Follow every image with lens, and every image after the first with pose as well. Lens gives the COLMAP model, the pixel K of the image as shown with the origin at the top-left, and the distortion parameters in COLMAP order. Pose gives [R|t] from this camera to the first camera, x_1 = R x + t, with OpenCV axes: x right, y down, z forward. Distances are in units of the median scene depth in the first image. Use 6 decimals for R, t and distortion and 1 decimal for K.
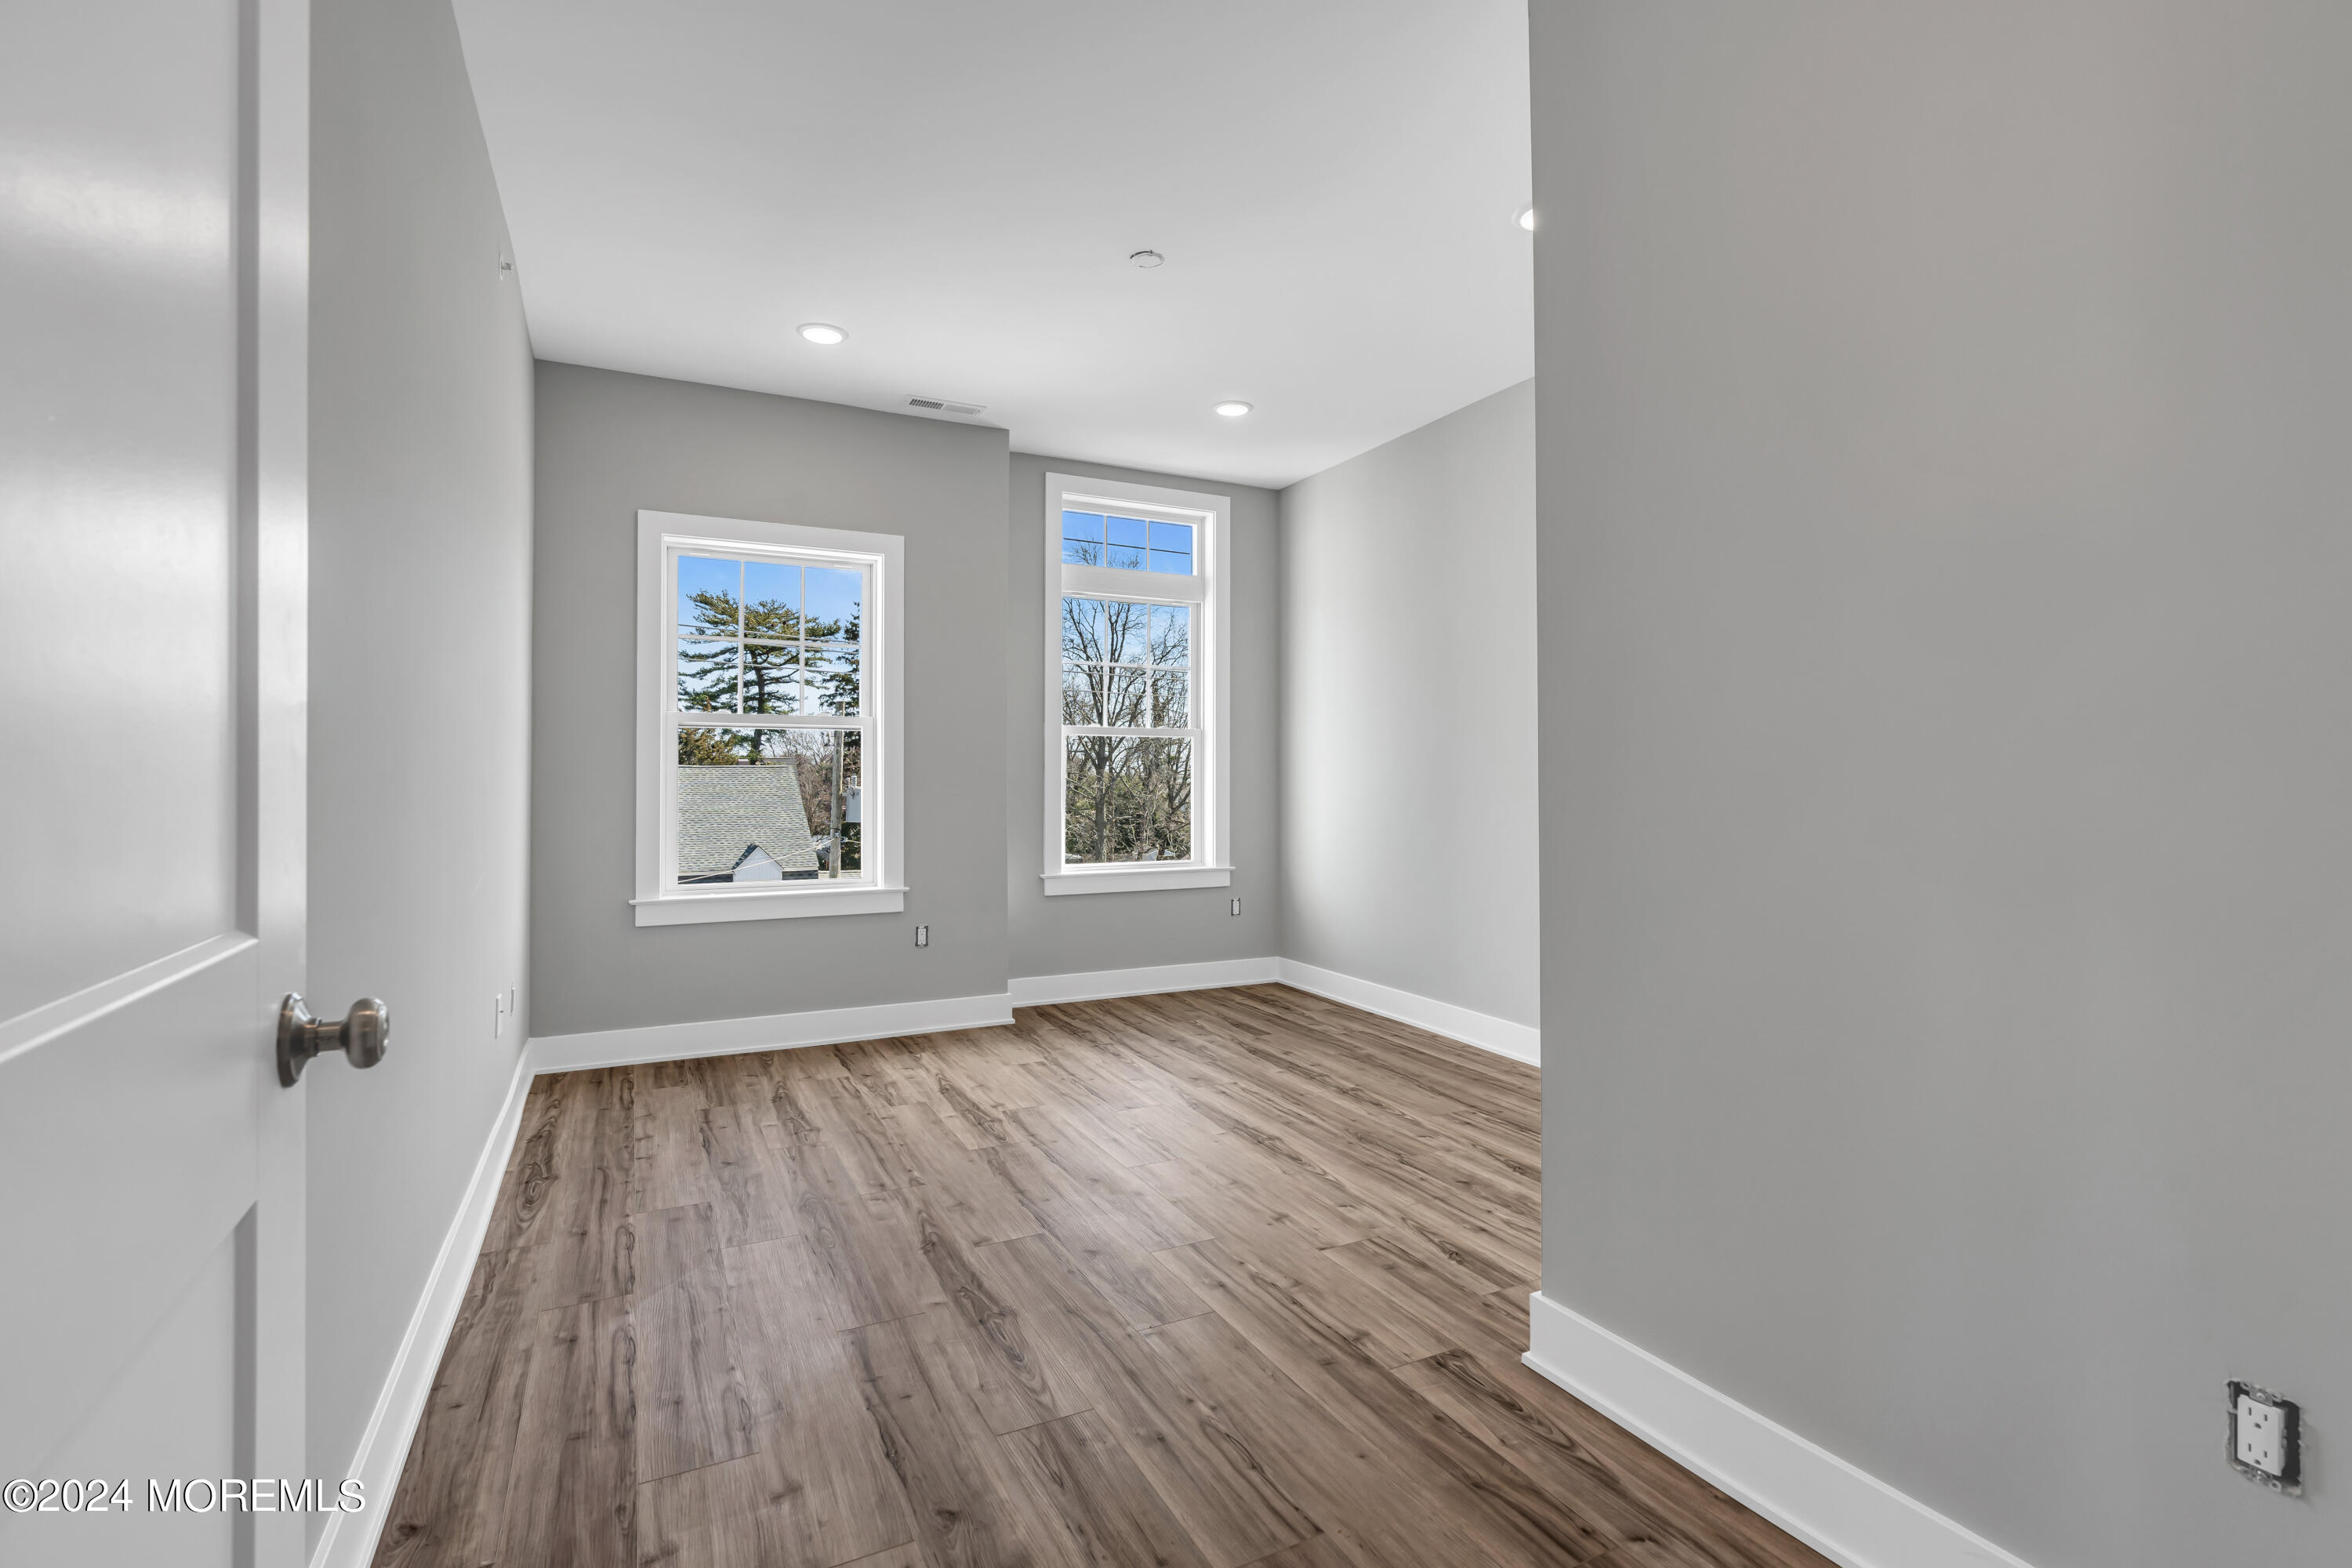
lens RADIAL K [[1058.8, 0, 1173.7], [0, 1058.8, 797.6], [0, 0, 1]] dist [-0.010565, 0.003260]
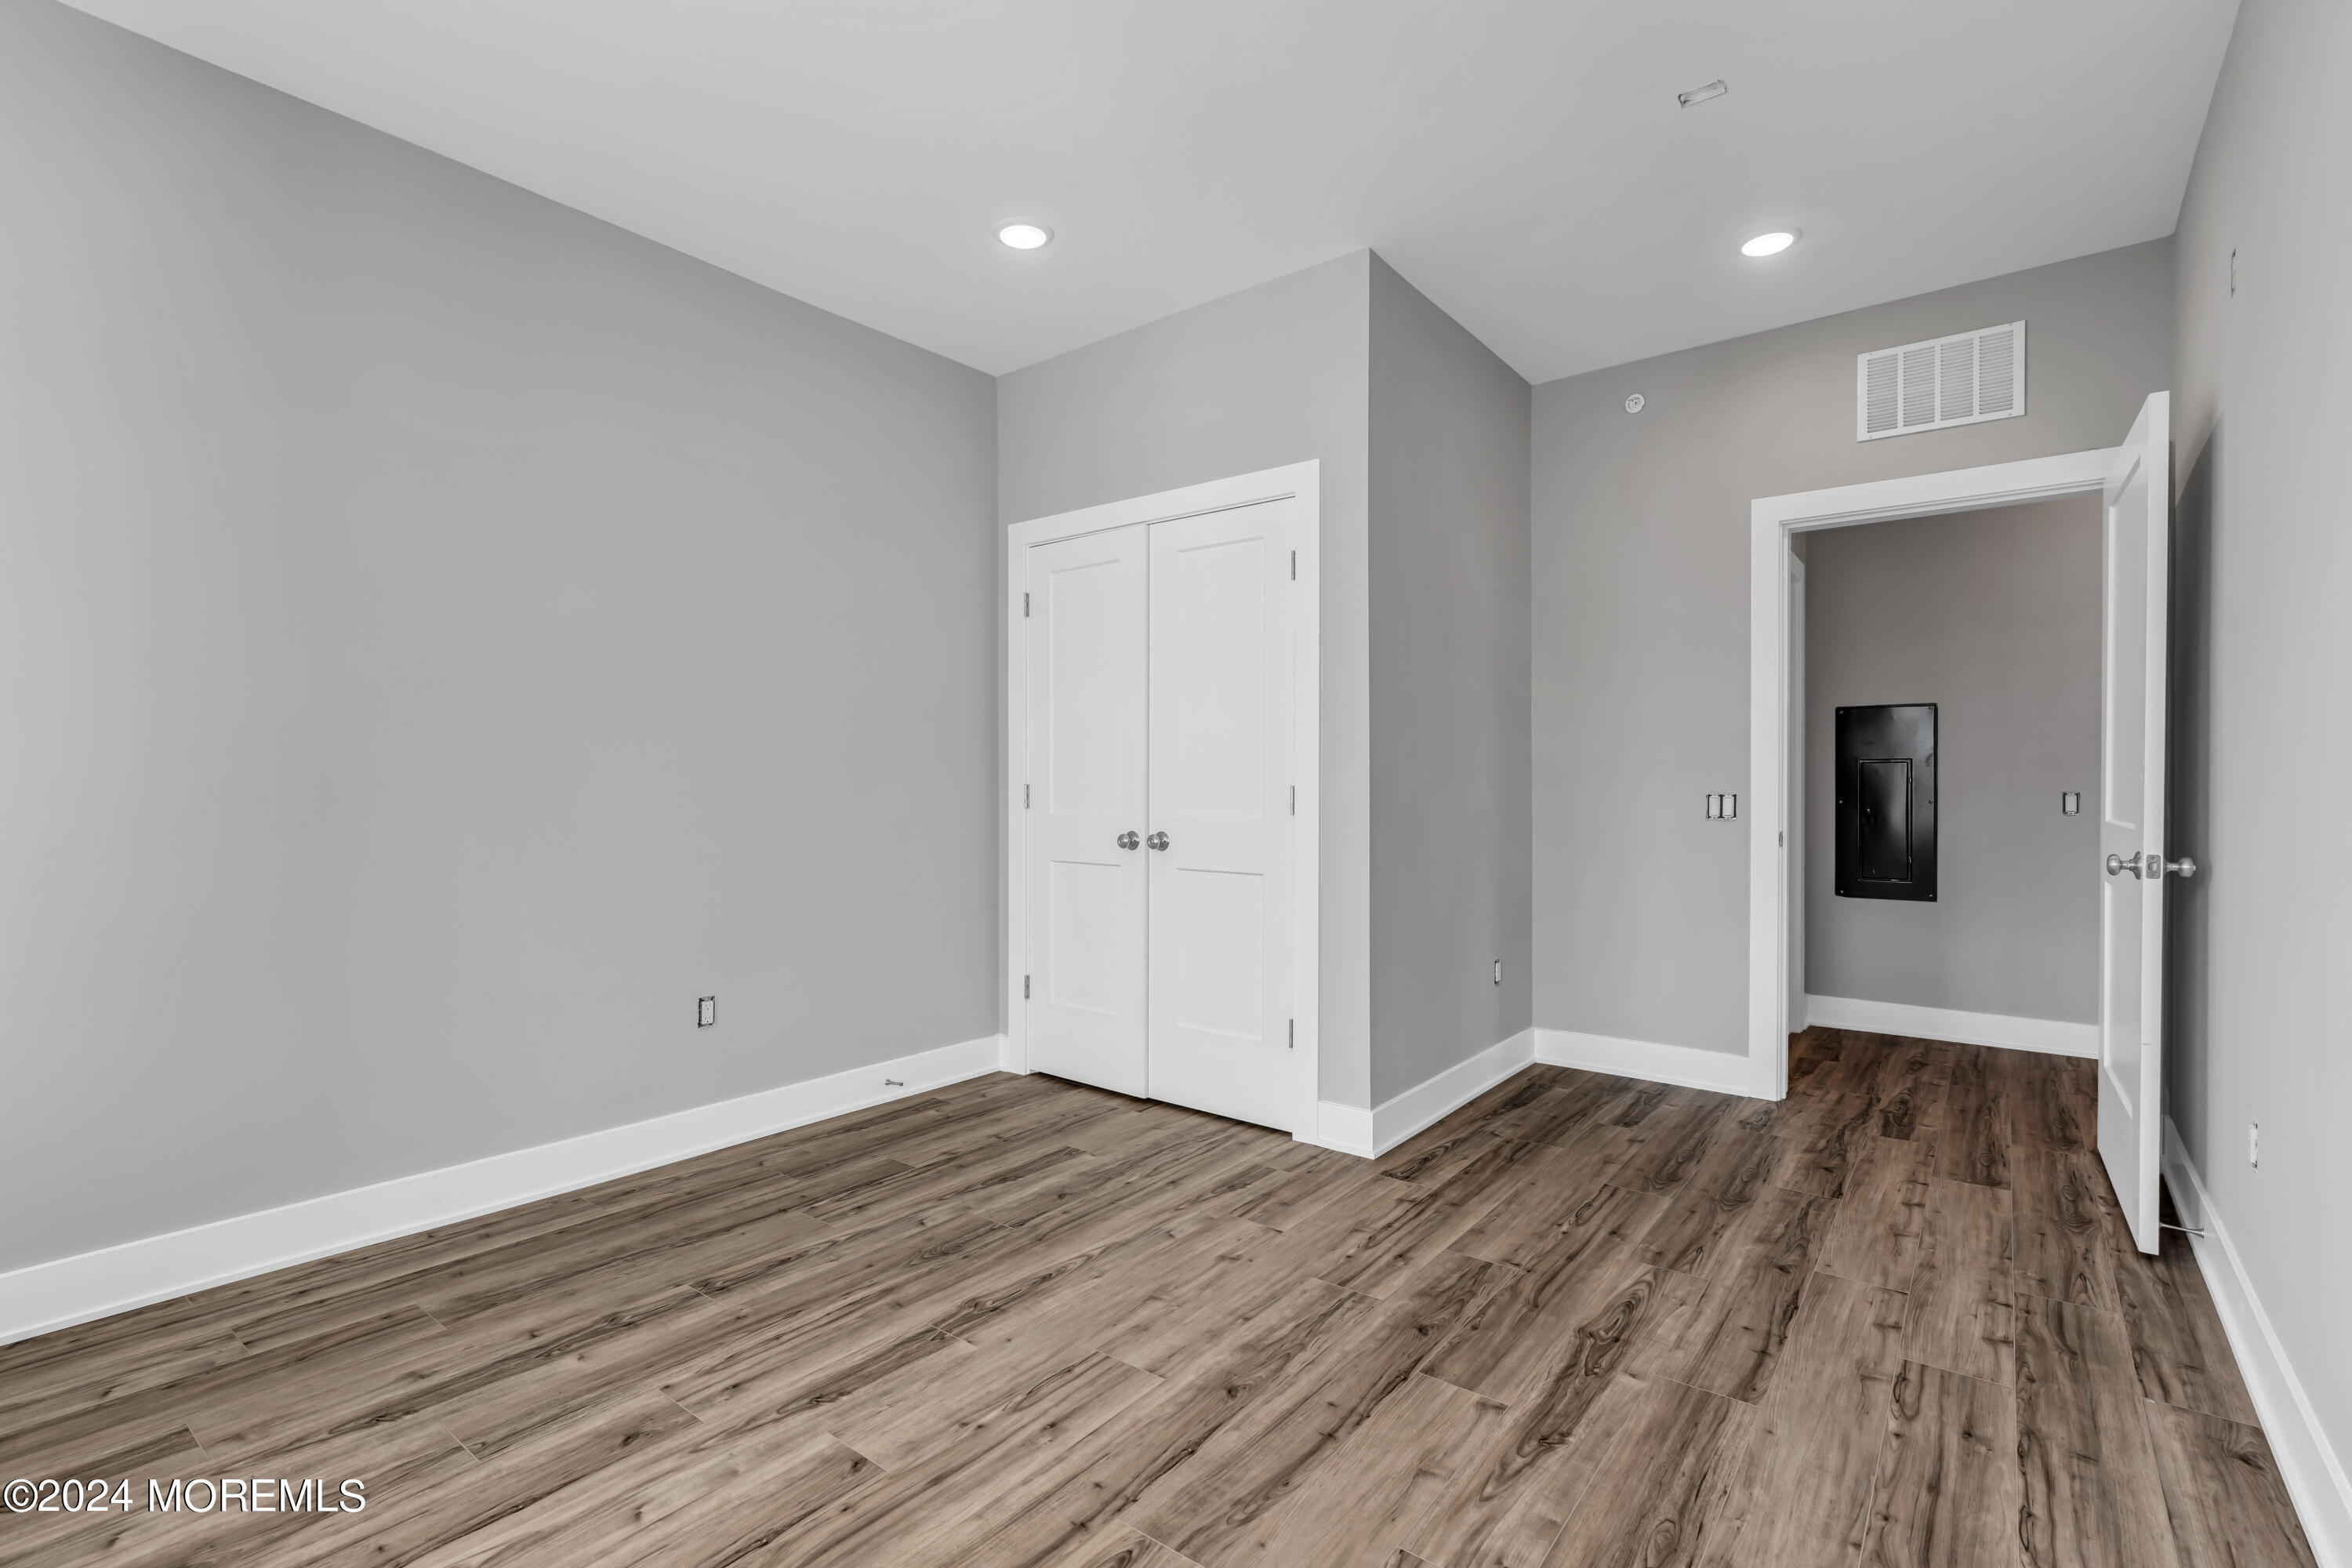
lens RADIAL K [[1058.8, 0, 1173.7], [0, 1058.8, 797.6], [0, 0, 1]] dist [-0.010565, 0.003260]
pose [[-0.417707, -0.007997, 0.908547, -0.786283], [0.013840, 0.999789, 0.015163, -0.024528], [-0.908476, 0.018908, -0.417508, 1.556082]]
